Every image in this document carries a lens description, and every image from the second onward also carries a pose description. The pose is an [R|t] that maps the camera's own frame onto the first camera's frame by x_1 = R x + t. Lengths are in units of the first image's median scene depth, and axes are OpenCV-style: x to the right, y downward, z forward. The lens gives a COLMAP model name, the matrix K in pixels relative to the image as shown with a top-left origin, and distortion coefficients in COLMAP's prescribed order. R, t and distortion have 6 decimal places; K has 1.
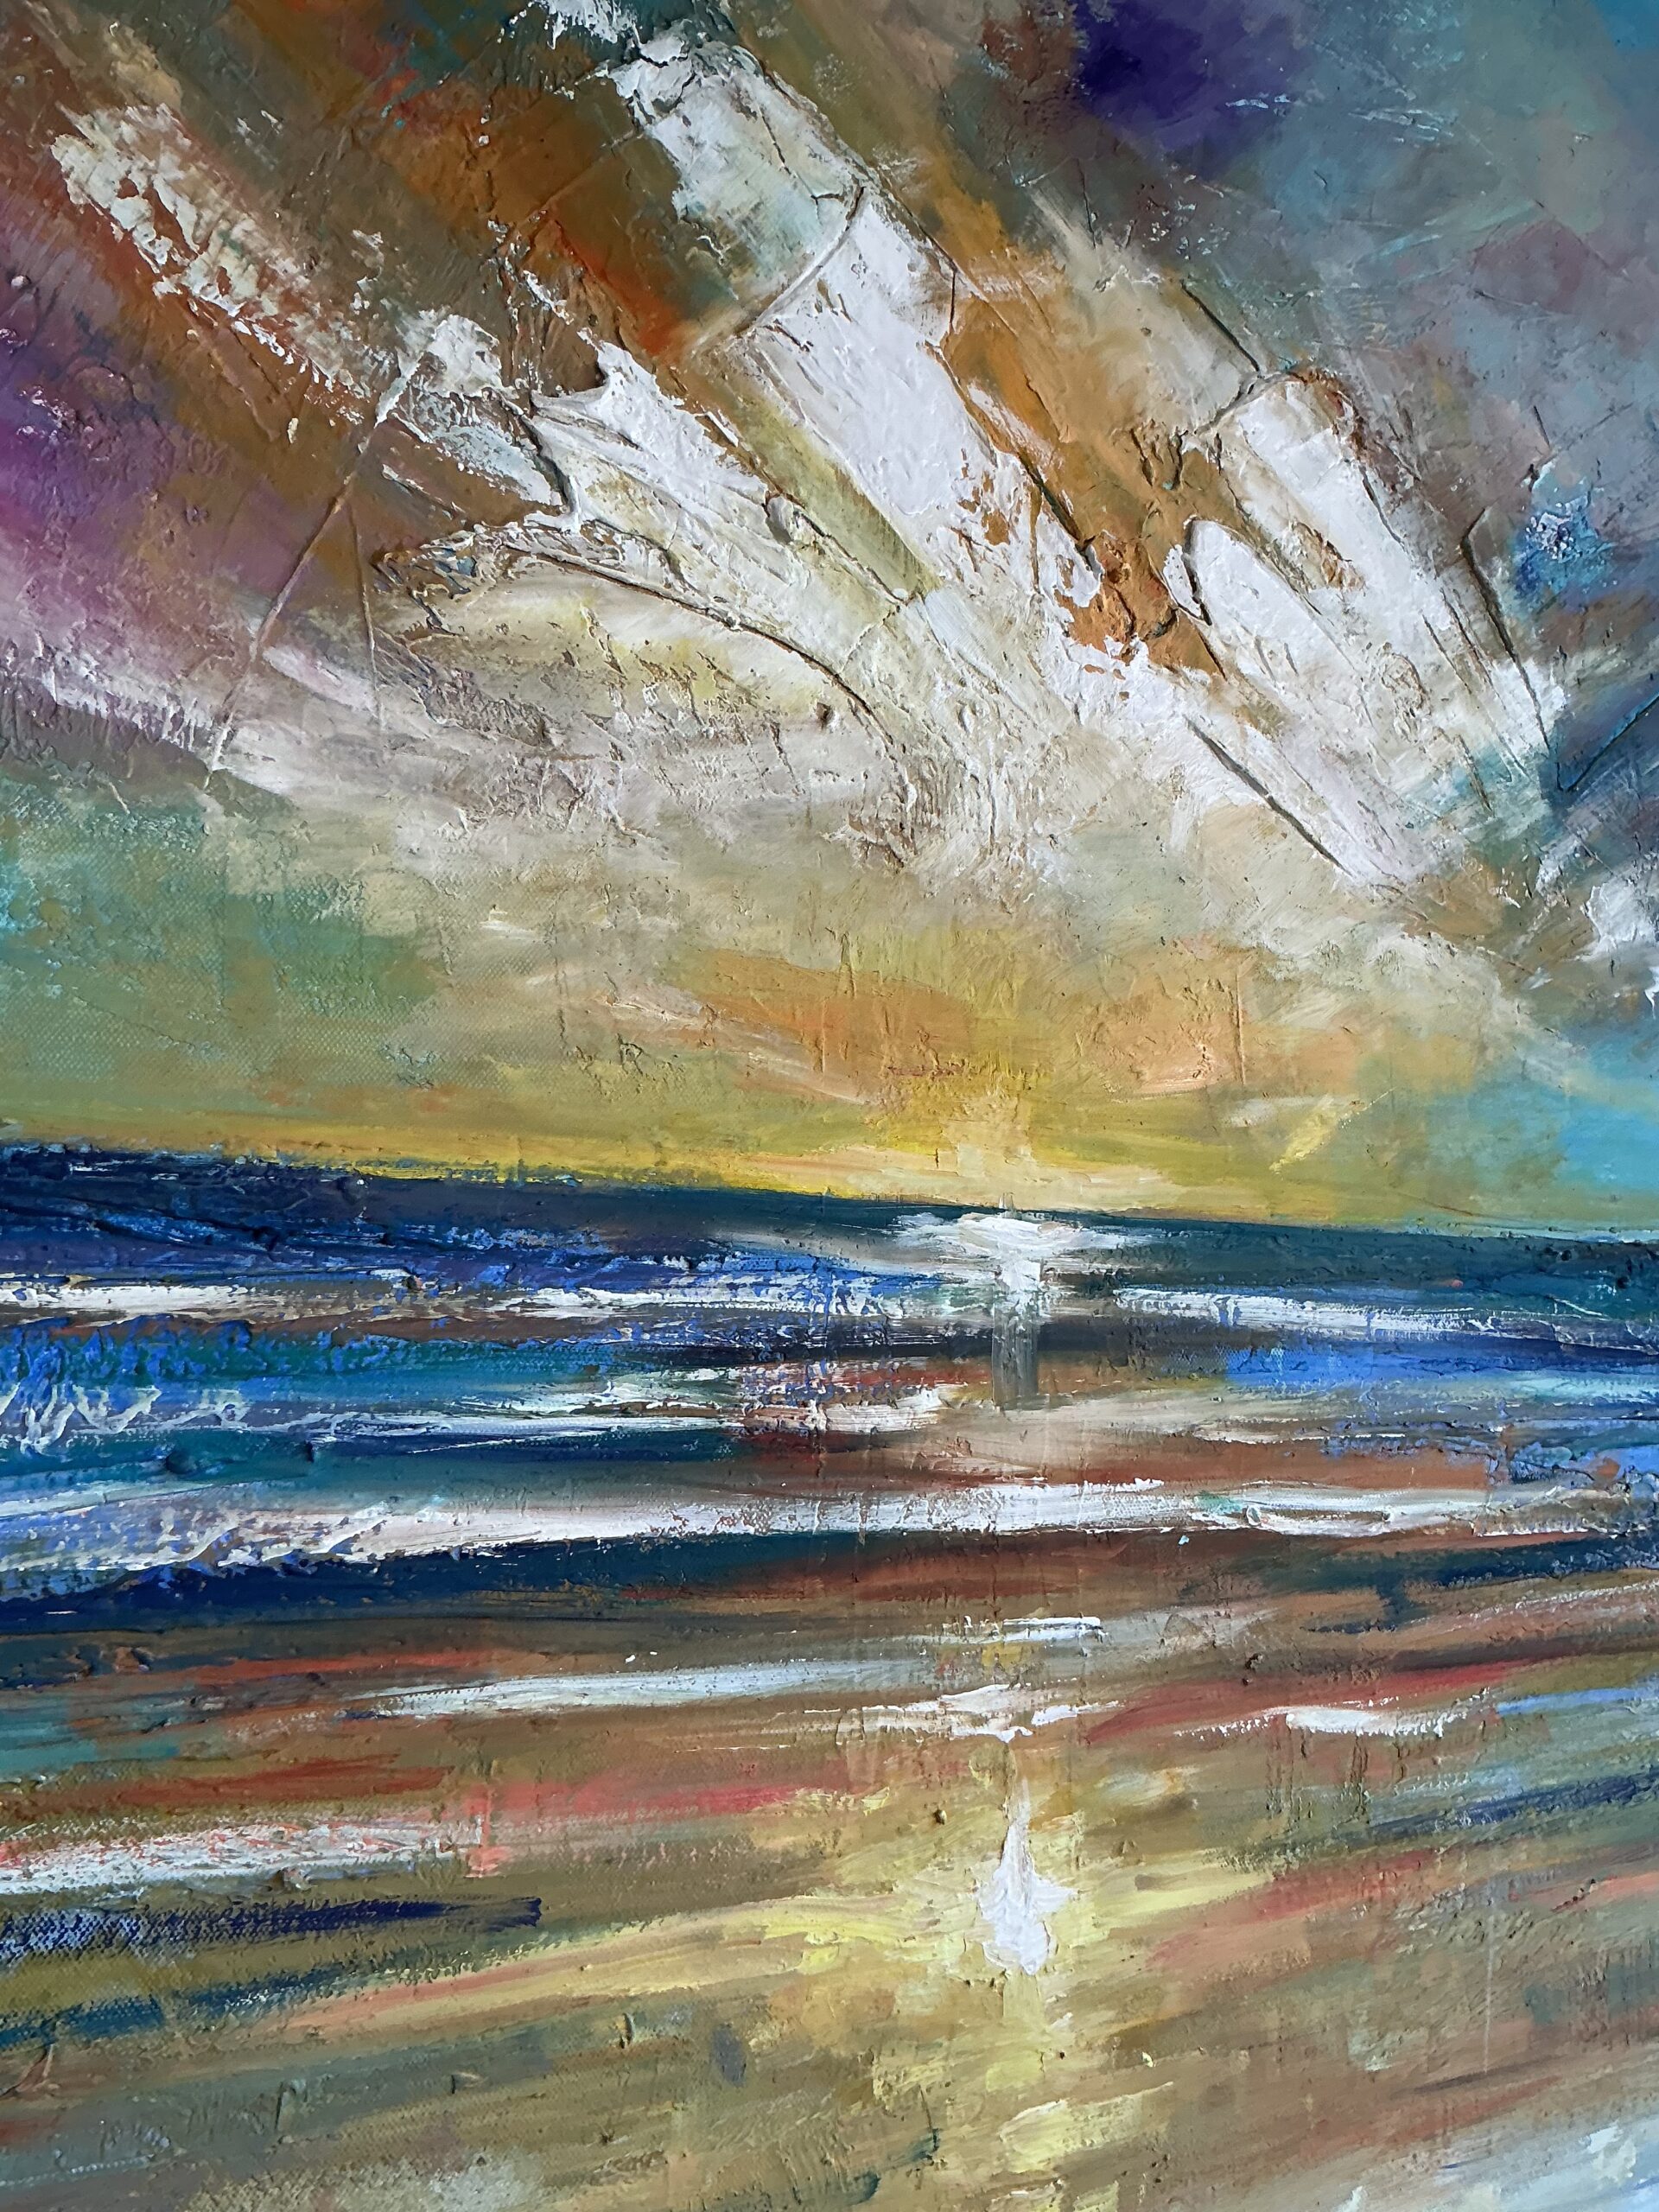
lens RADIAL K [[1827.4, 0, 830.1], [0, 1827.4, 1098.4], [0, 0, 1]] dist [0.092256, -0.206437]
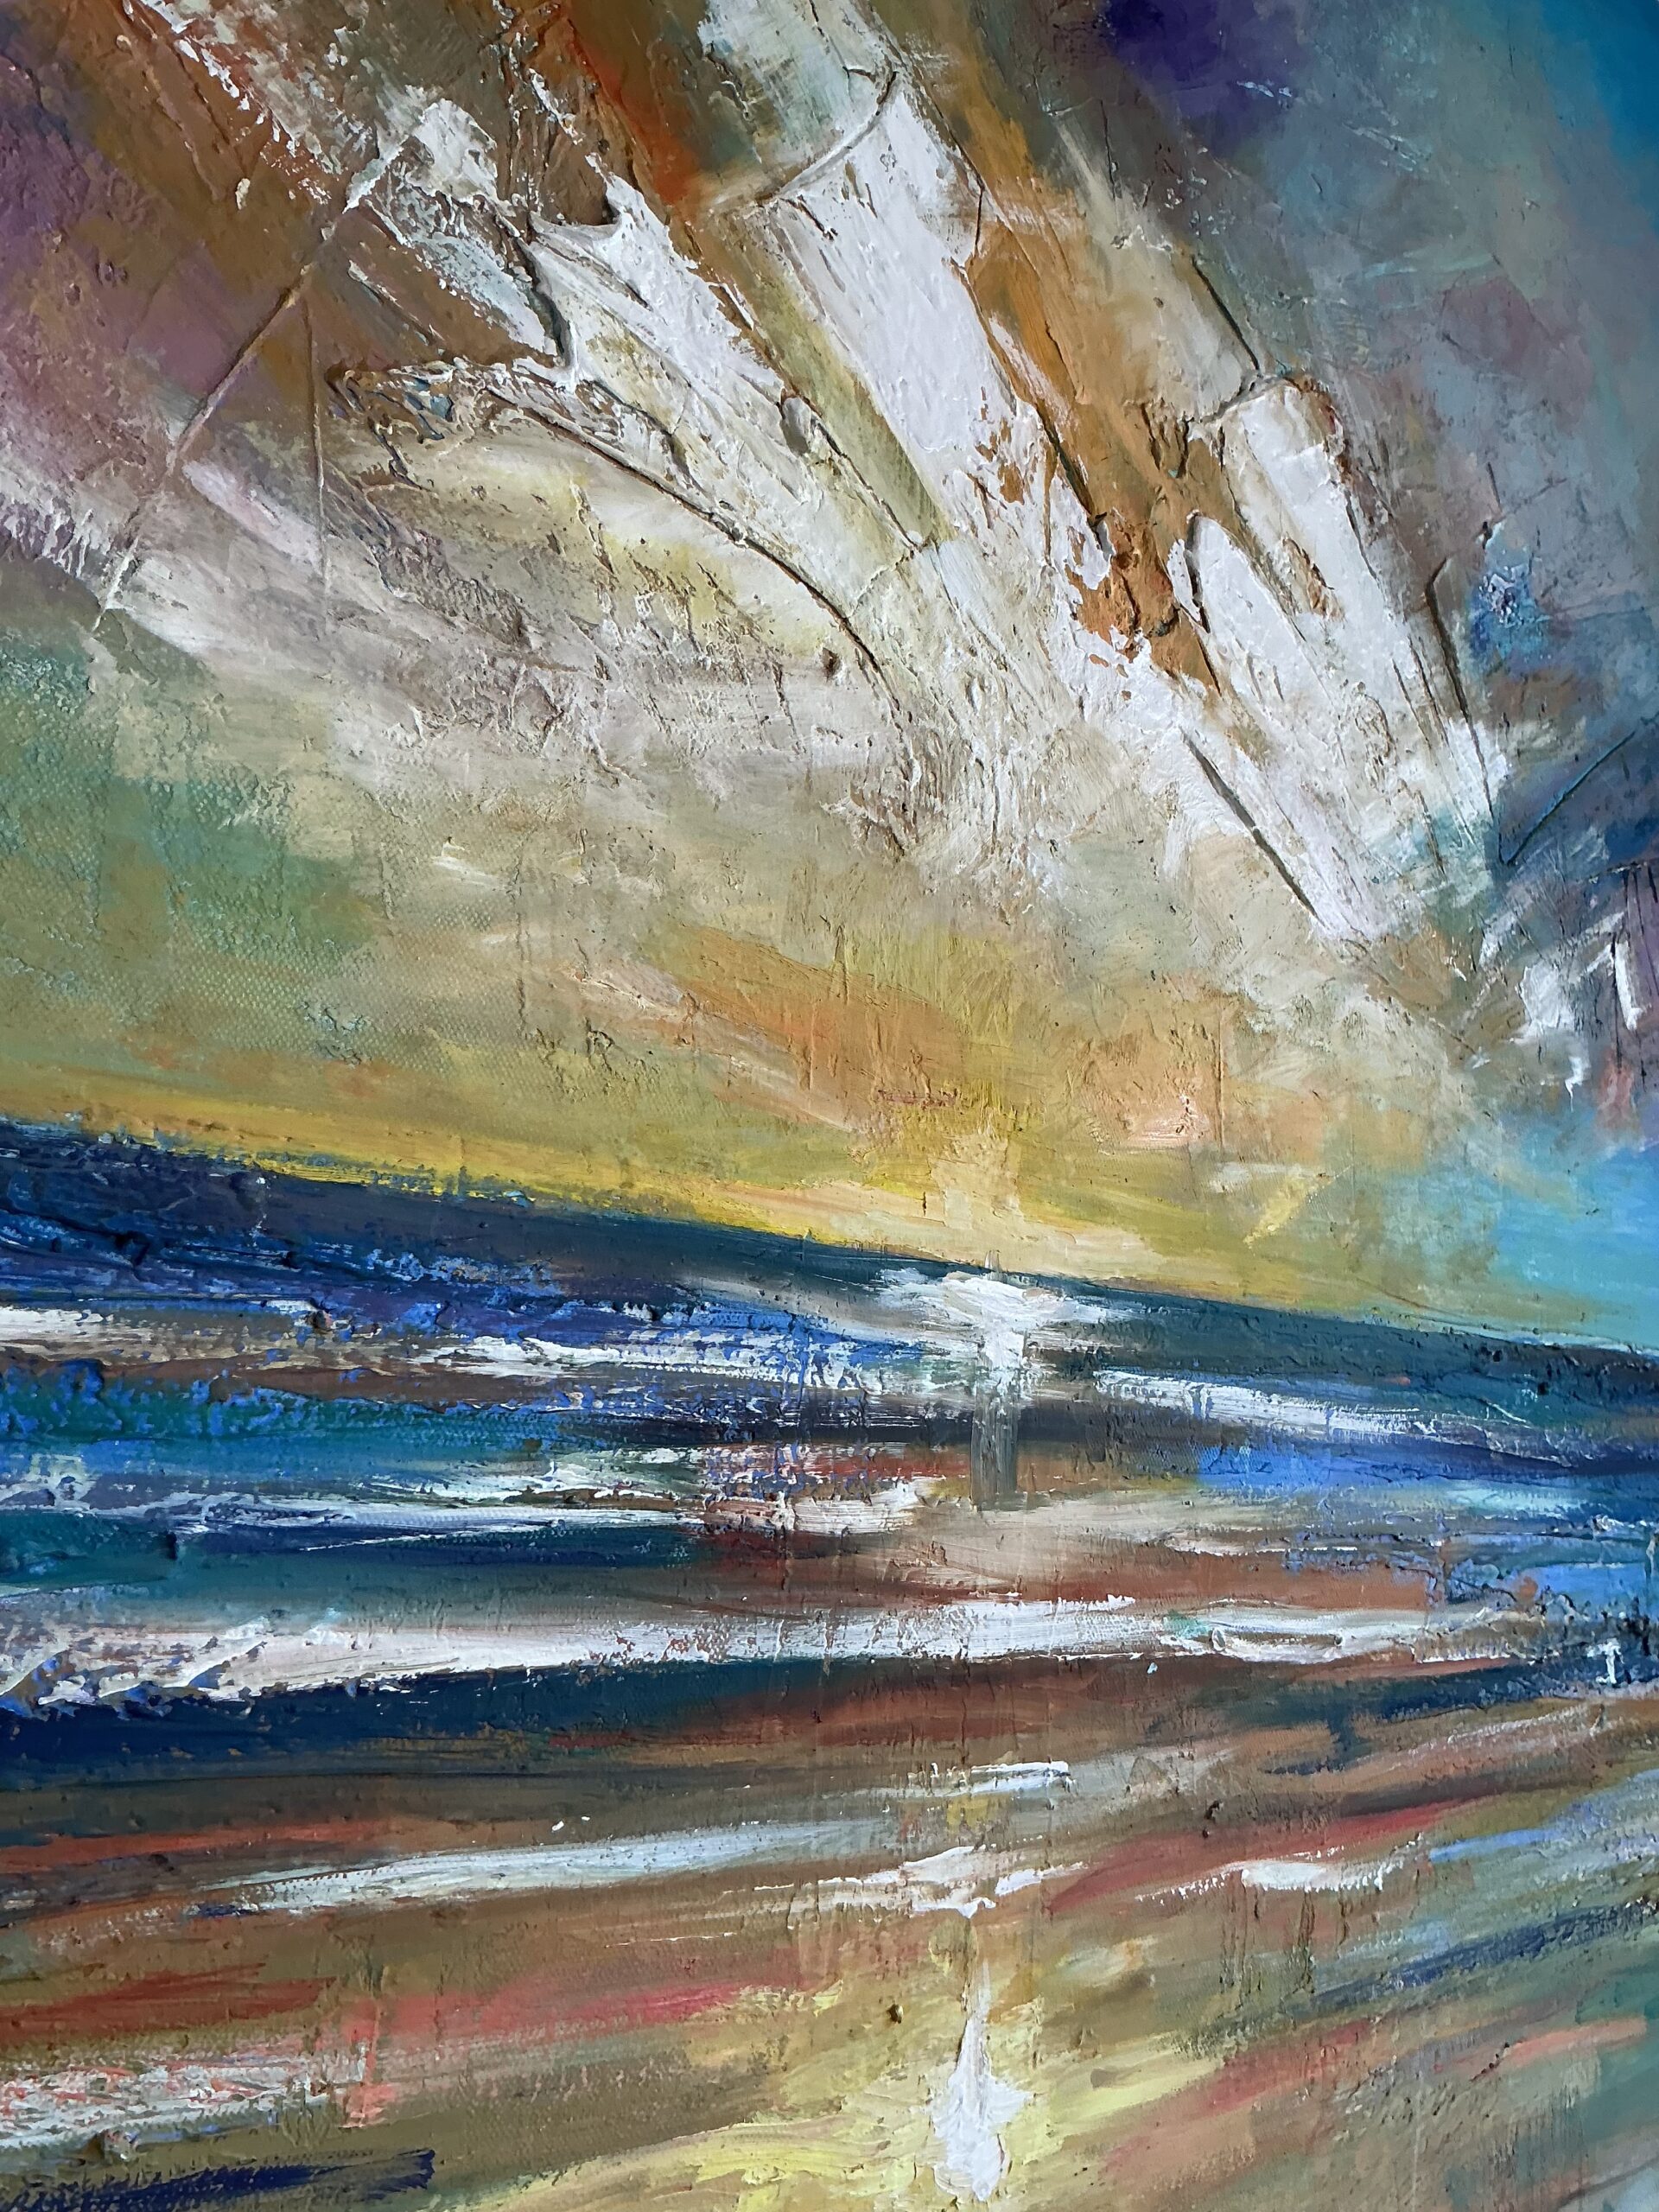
lens RADIAL K [[1827.4, 0, 827.3], [0, 1827.4, 1099.2], [0, 0, 1]] dist [0.092256, -0.206437]
pose [[0.977466, 0.071283, 0.198695, -0.161385], [-0.062002, 0.996691, -0.052557, 0.033372], [-0.201784, 0.039053, 0.978651, 0.197819]]
